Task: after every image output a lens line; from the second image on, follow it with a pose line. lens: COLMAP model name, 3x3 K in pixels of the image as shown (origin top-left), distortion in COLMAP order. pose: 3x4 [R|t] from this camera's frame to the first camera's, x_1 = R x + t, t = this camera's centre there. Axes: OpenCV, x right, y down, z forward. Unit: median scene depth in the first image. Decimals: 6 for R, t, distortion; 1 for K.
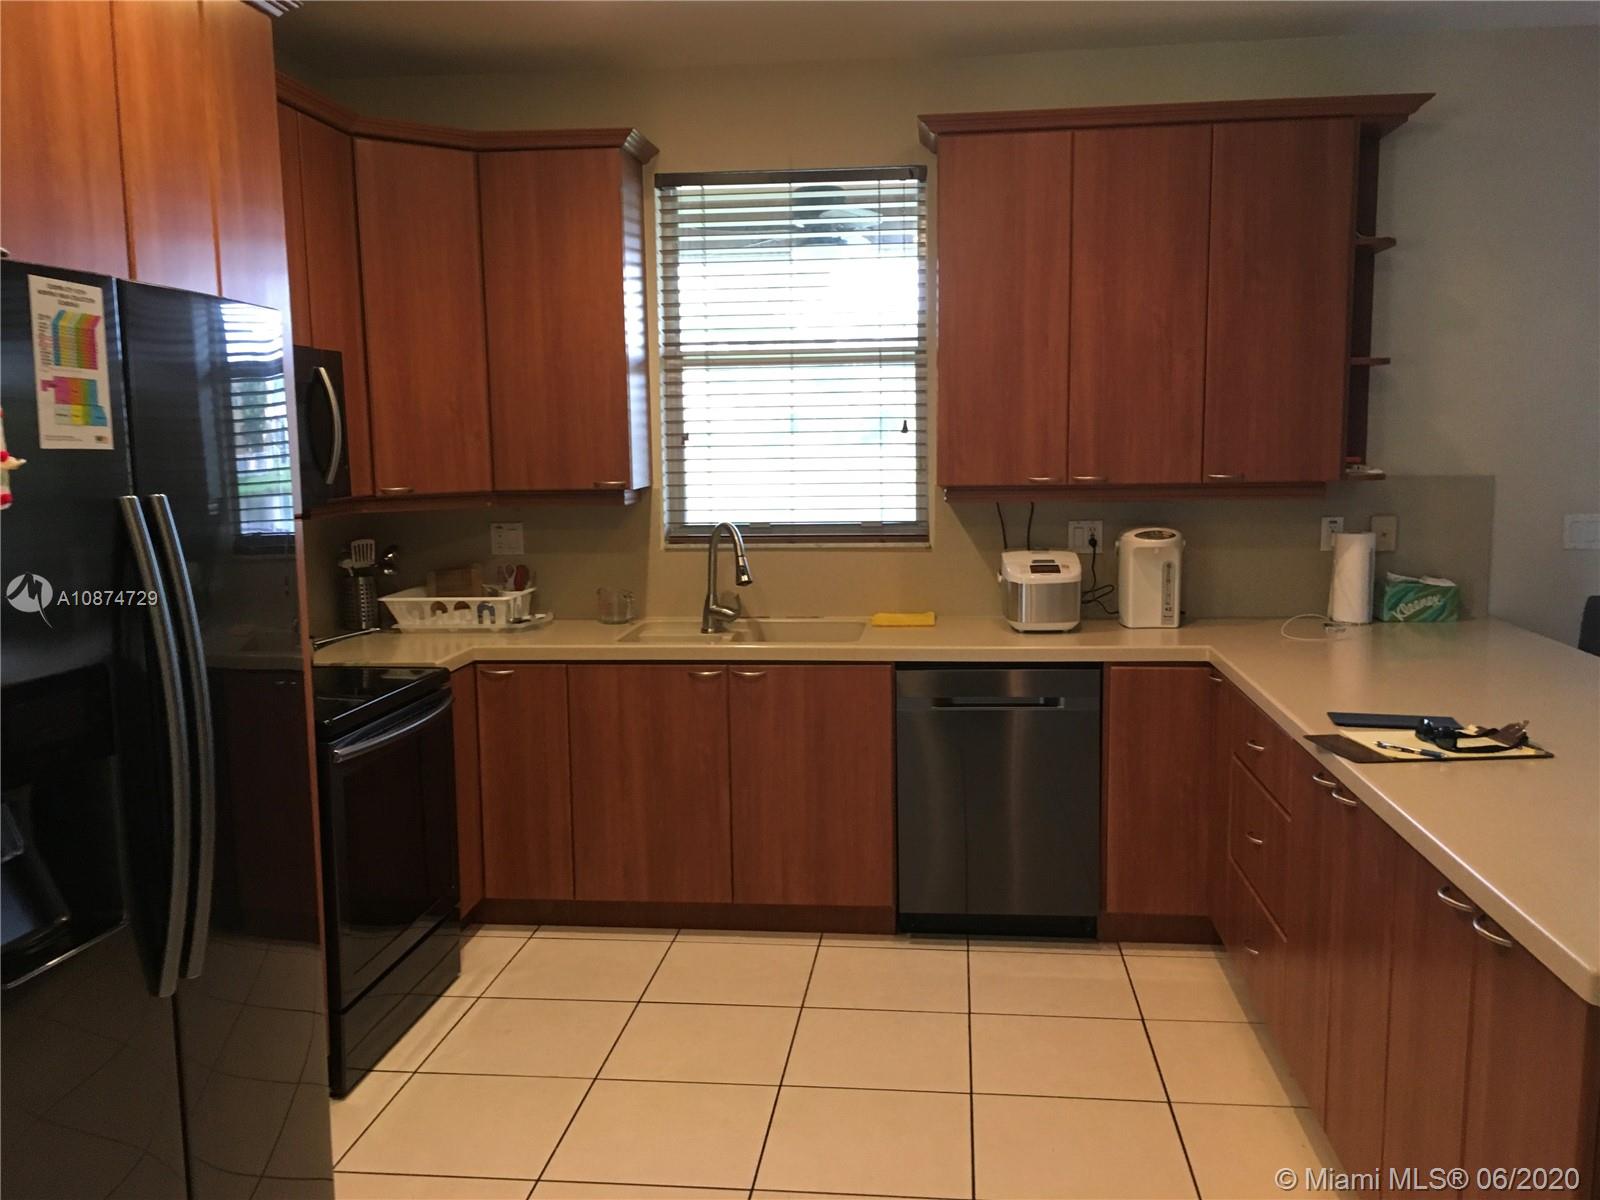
lens RADIAL K [[1347.0, 0, 800.0], [0, 1347.0, 600.0], [0, 0, 1]] dist [0.093408, -0.148605]
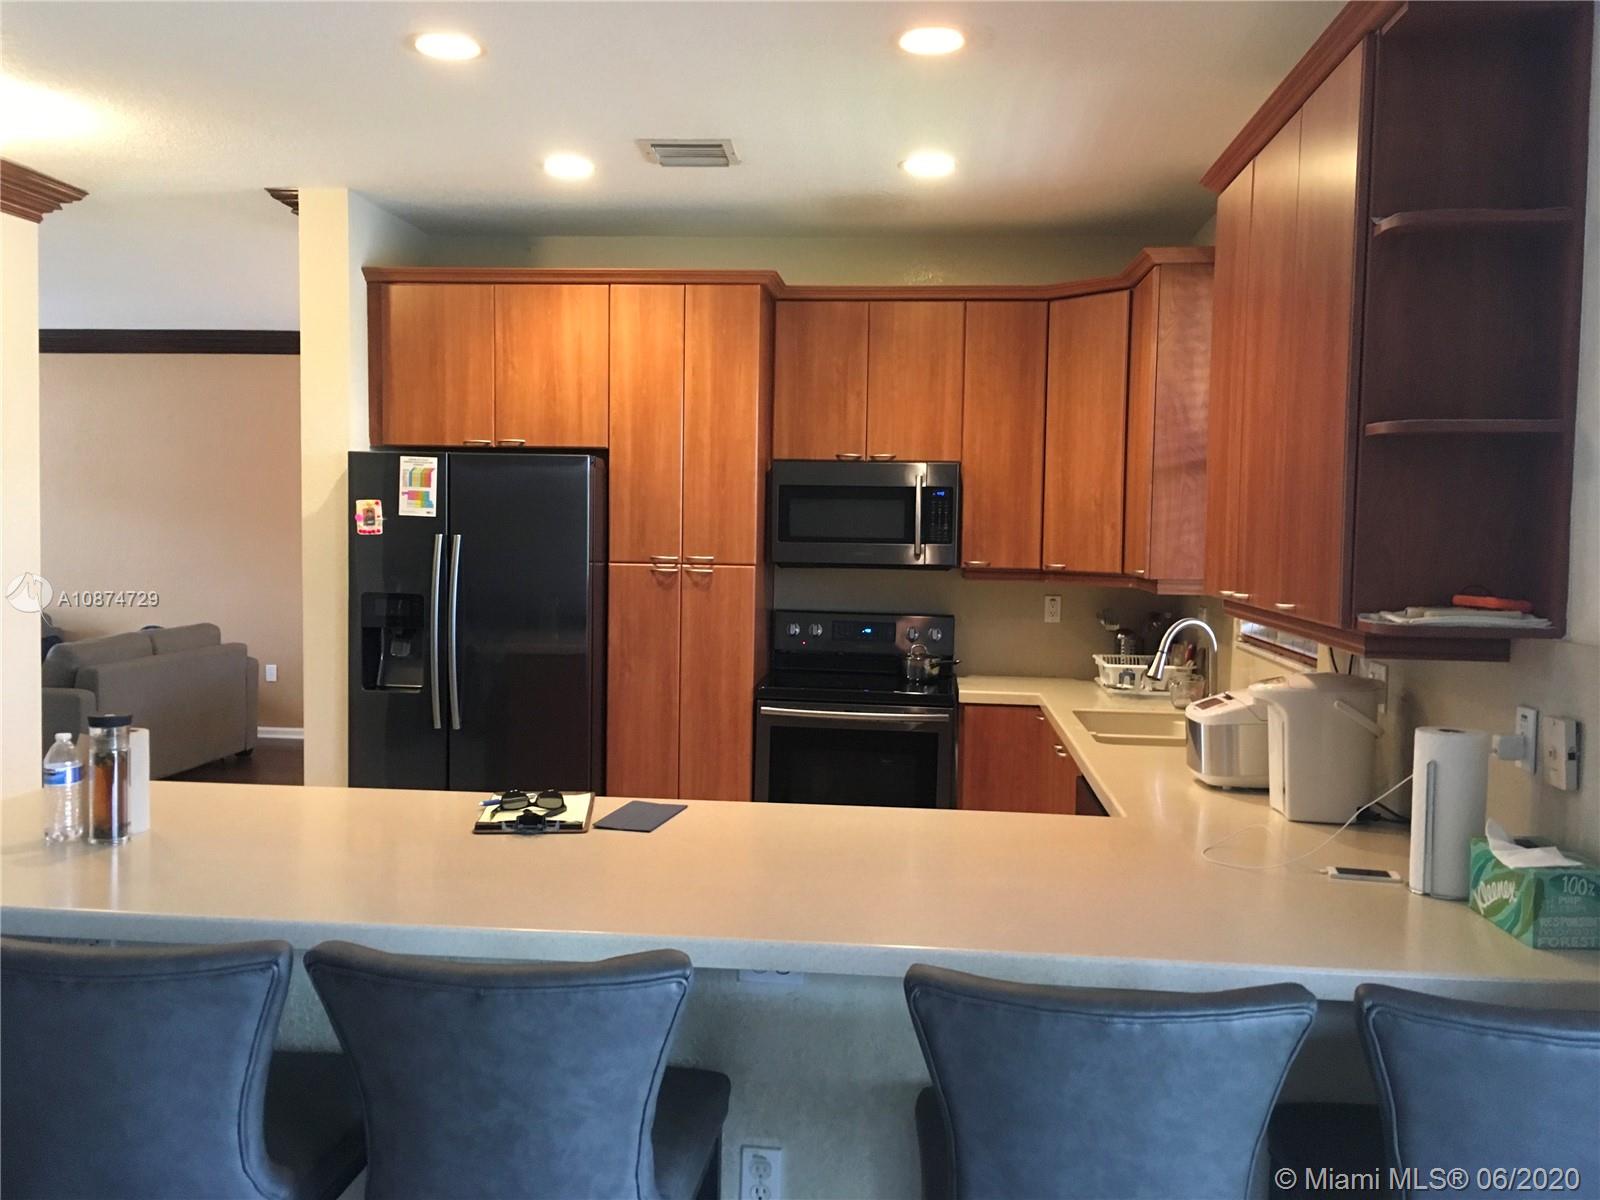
lens RADIAL K [[1347.0, 0, 800.0], [0, 1347.0, 600.0], [0, 0, 1]] dist [0.093408, -0.148605]
pose [[0.027943, 0.074852, -0.996803, 0.950479], [-0.142909, 0.987248, 0.070128, -0.103117], [0.989341, 0.140493, 0.038283, 0.706026]]
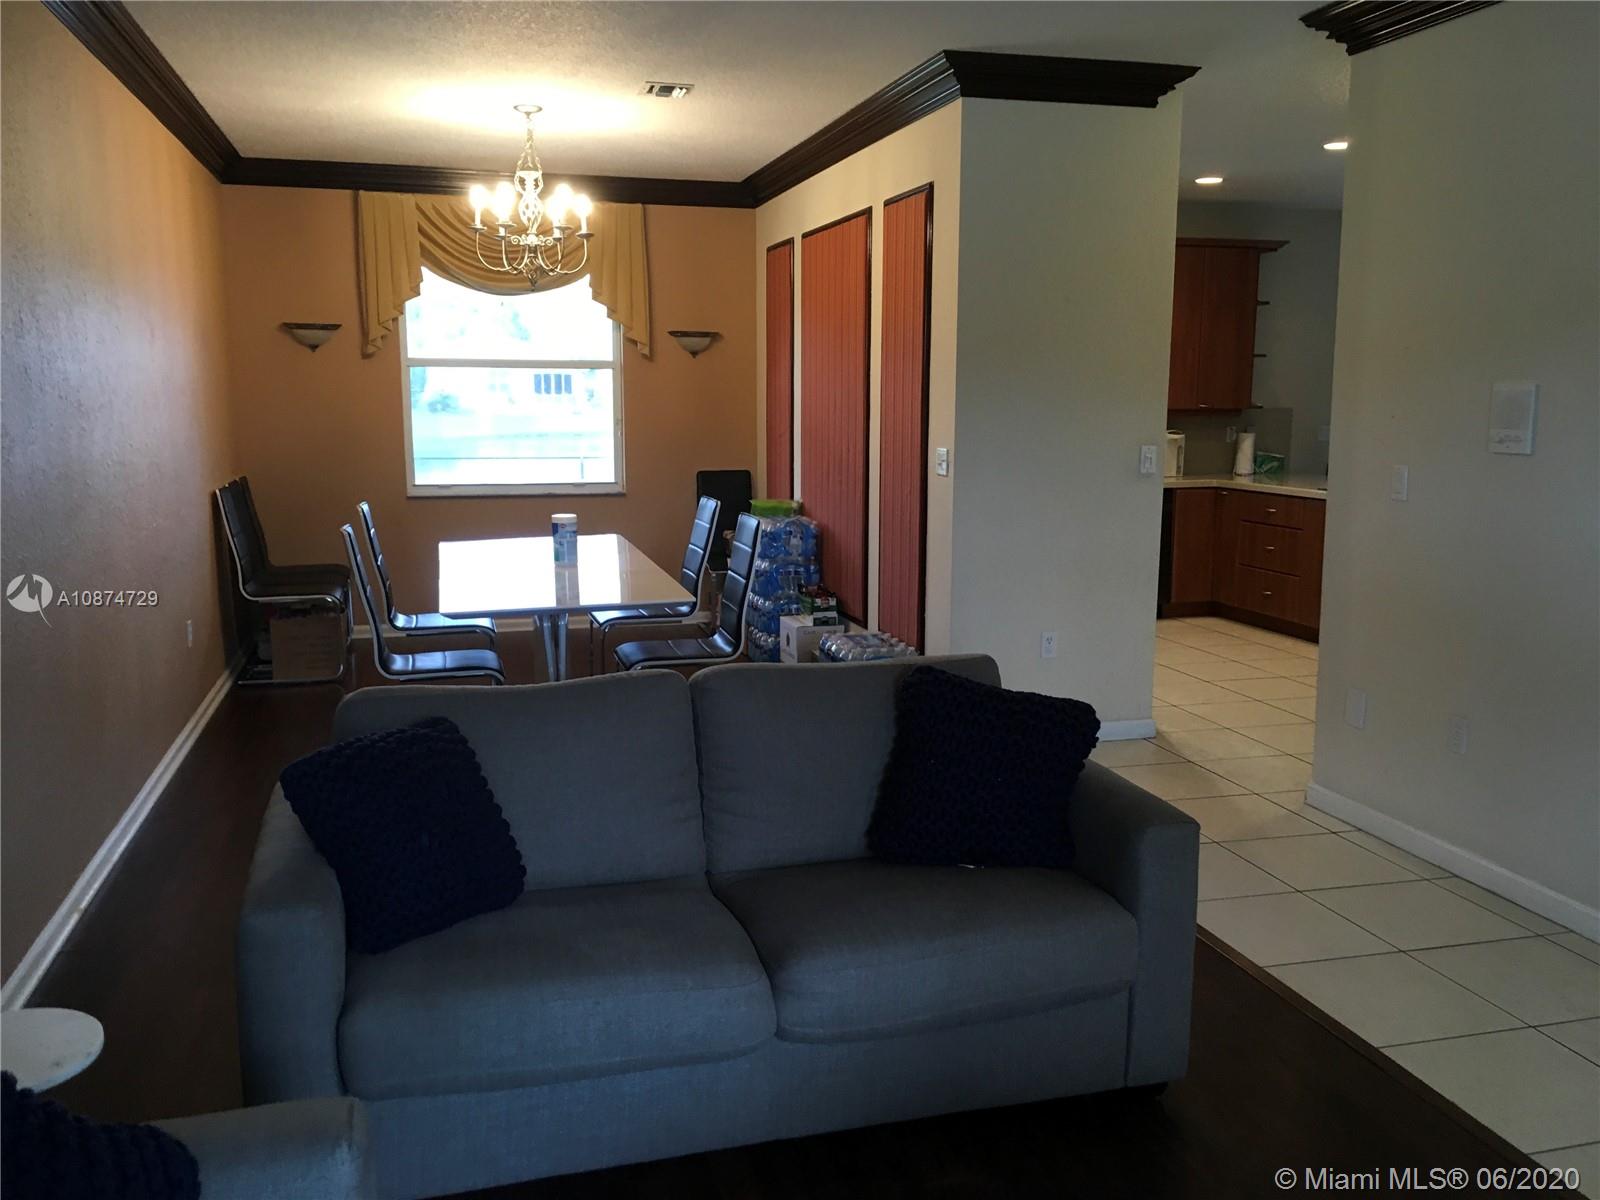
lens RADIAL K [[1347.0, 0, 800.0], [0, 1347.0, 600.0], [0, 0, 1]] dist [0.093408, -0.148605]
pose [[0.925713, -0.040792, 0.376021, -1.145658], [0.036991, 0.999165, 0.017326, 0.162146], [-0.376414, -0.002129, 0.926449, -0.797786]]
